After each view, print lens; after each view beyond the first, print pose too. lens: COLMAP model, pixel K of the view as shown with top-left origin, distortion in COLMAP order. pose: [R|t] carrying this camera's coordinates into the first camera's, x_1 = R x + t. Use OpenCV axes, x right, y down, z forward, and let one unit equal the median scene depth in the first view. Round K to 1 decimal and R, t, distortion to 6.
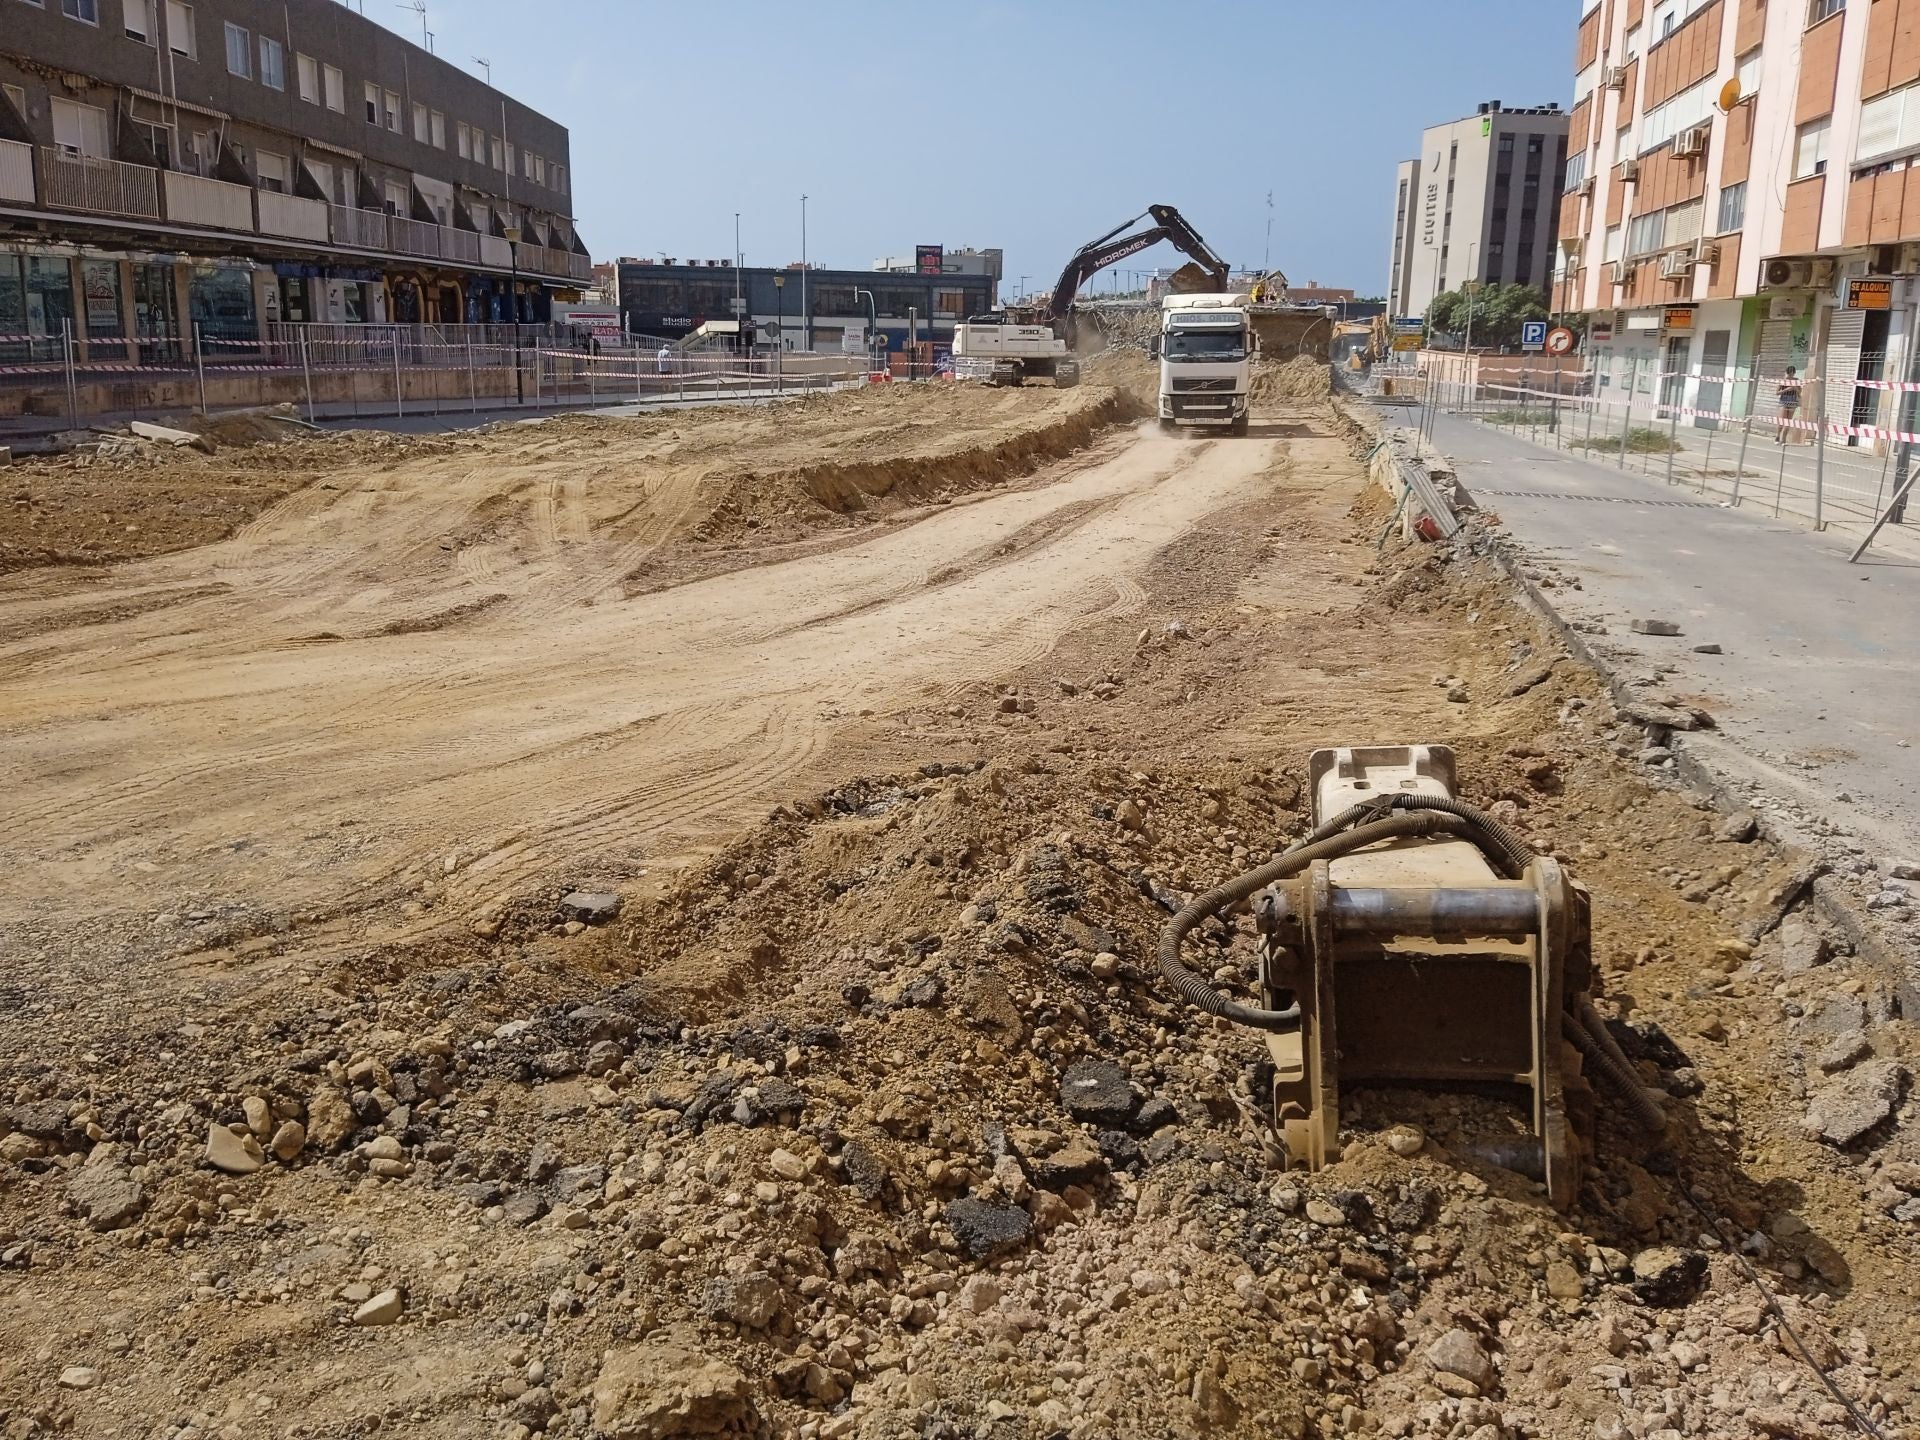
lens RADIAL K [[1597.6, 0, 974.8], [0, 1597.6, 734.6], [0, 0, 1]] dist [0.094903, -0.156337]
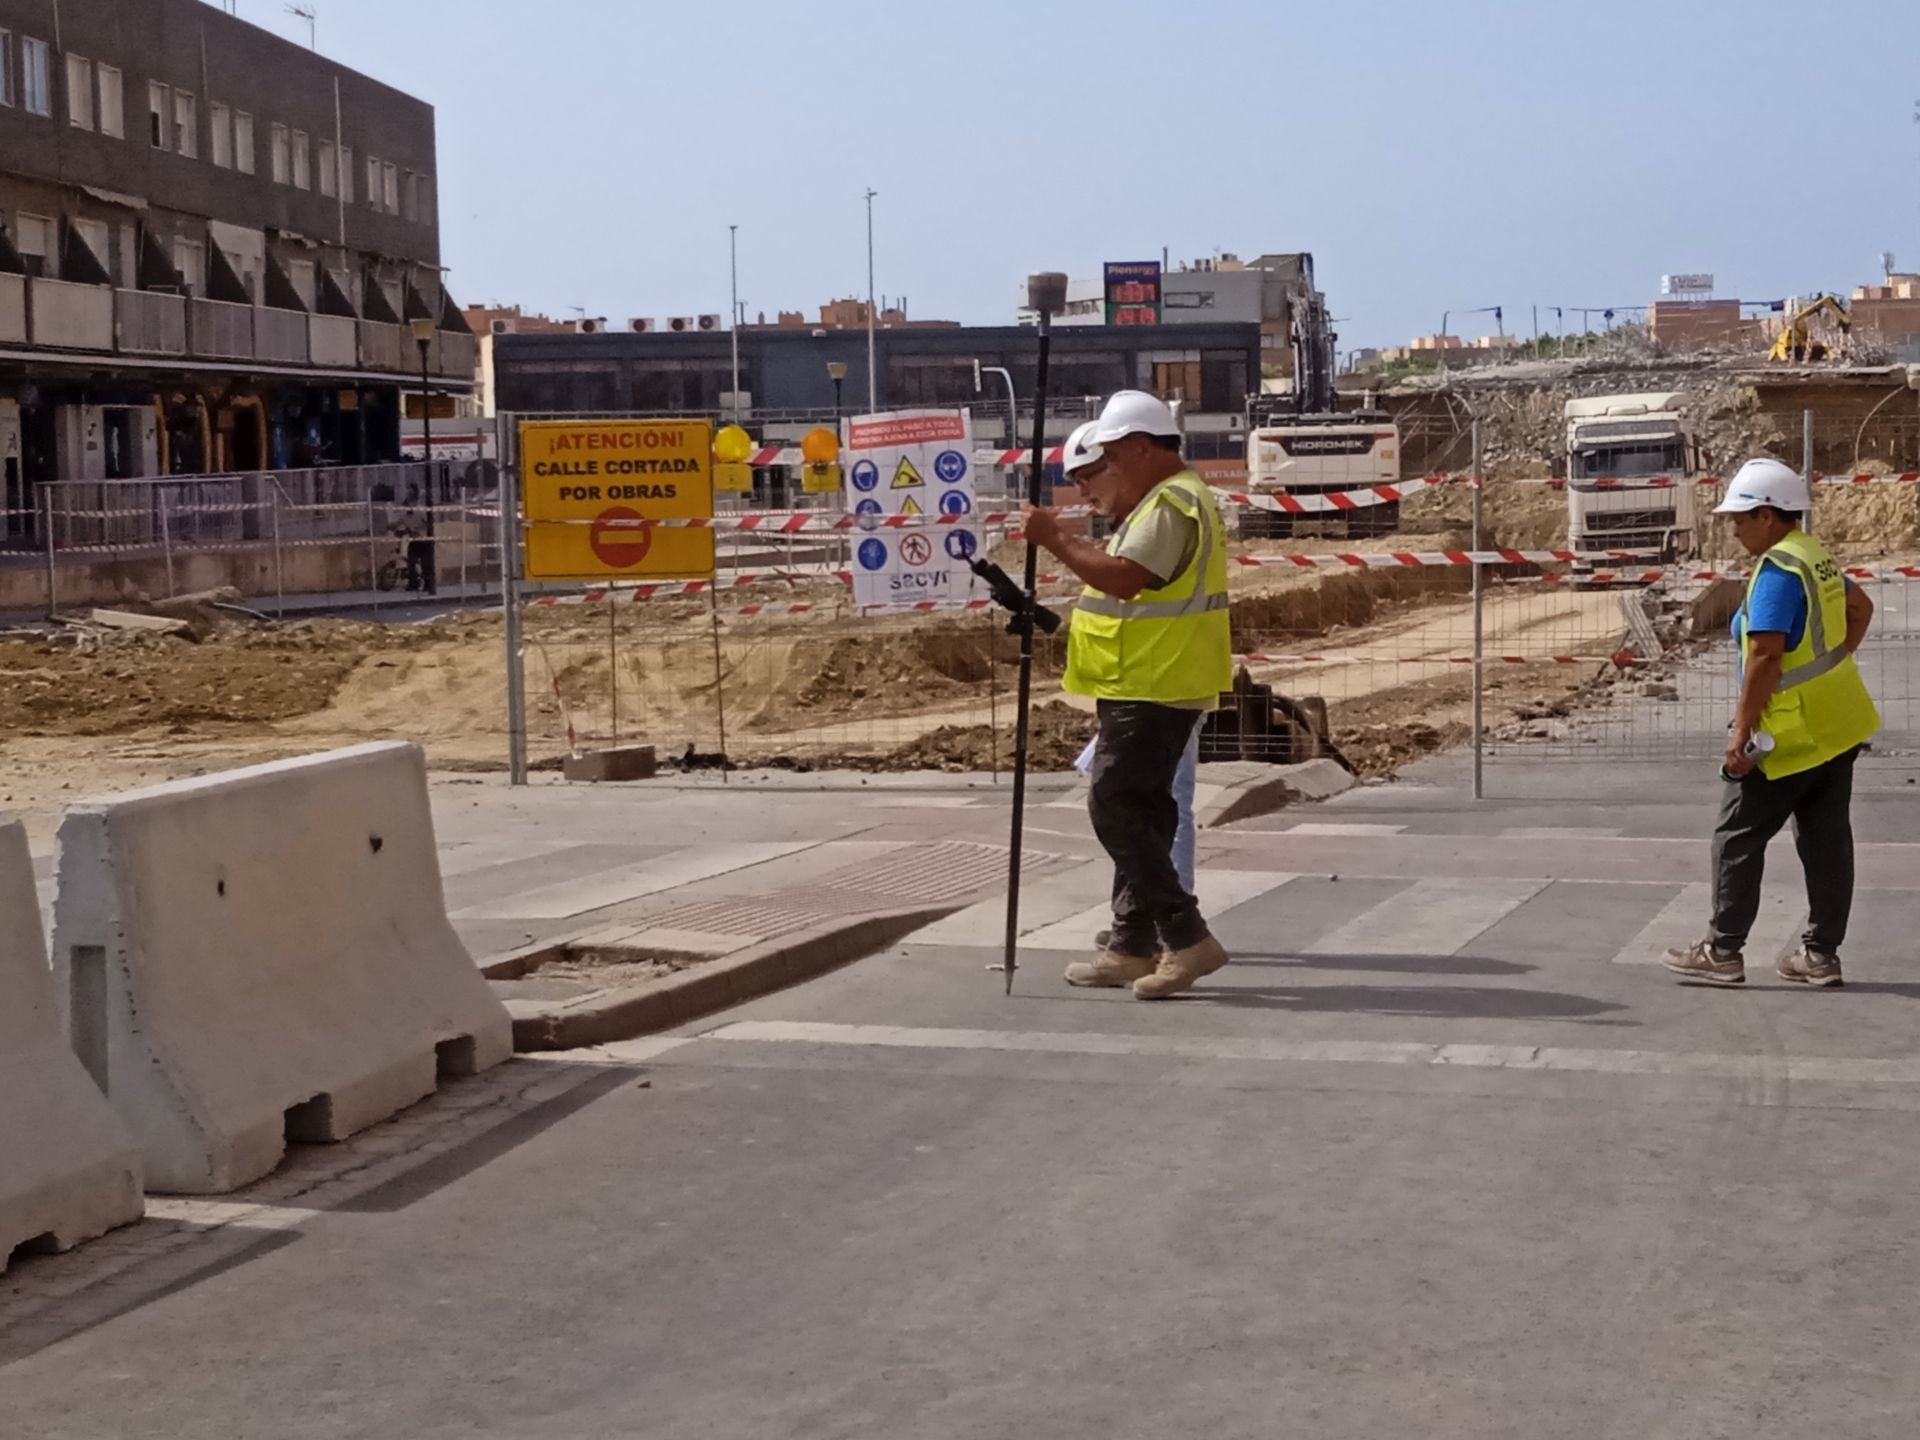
lens RADIAL K [[3951.8, 0, 946.8], [0, 3951.8, 718.7], [0, 0, 1]] dist [0.130512, 0.000000]
pose [[0.996109, -0.032915, -0.081747, 0.054257], [0.018226, 0.984521, -0.174316, 0.173943], [0.086219, 0.172148, 0.981291, -0.732663]]
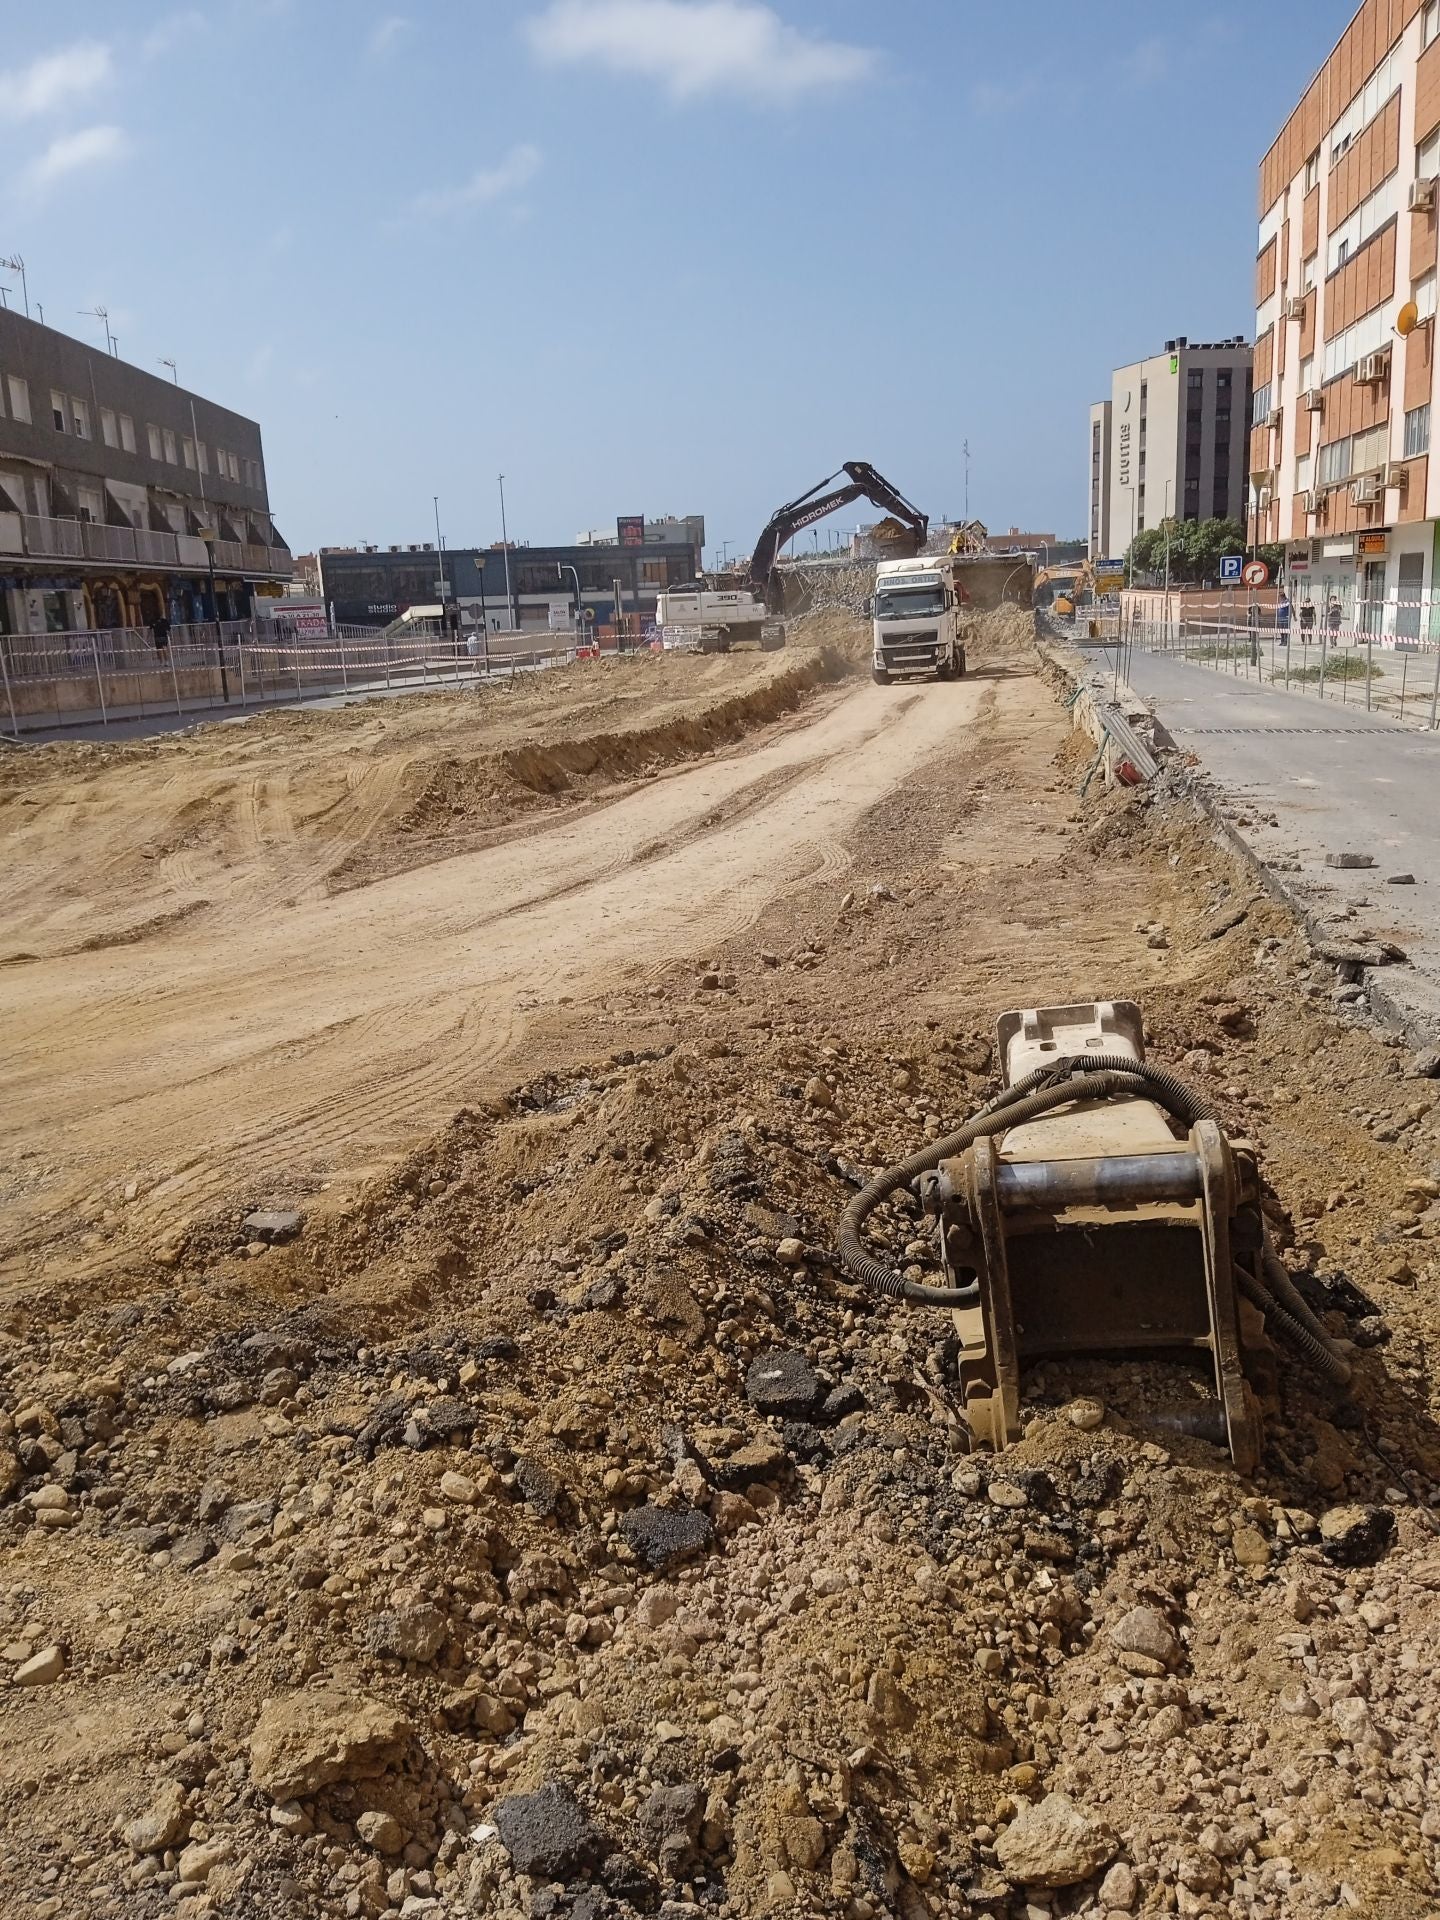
lens RADIAL K [[1597.6, 0, 726.5], [0, 1597.6, 986.2], [0, 0, 1]] dist [0.094903, -0.156337]
pose [[0.997695, -0.066929, 0.011150, 0.006838], [0.067018, 0.997721, -0.007805, -0.002404], [-0.010603, 0.008534, 0.999907, 0.000991]]
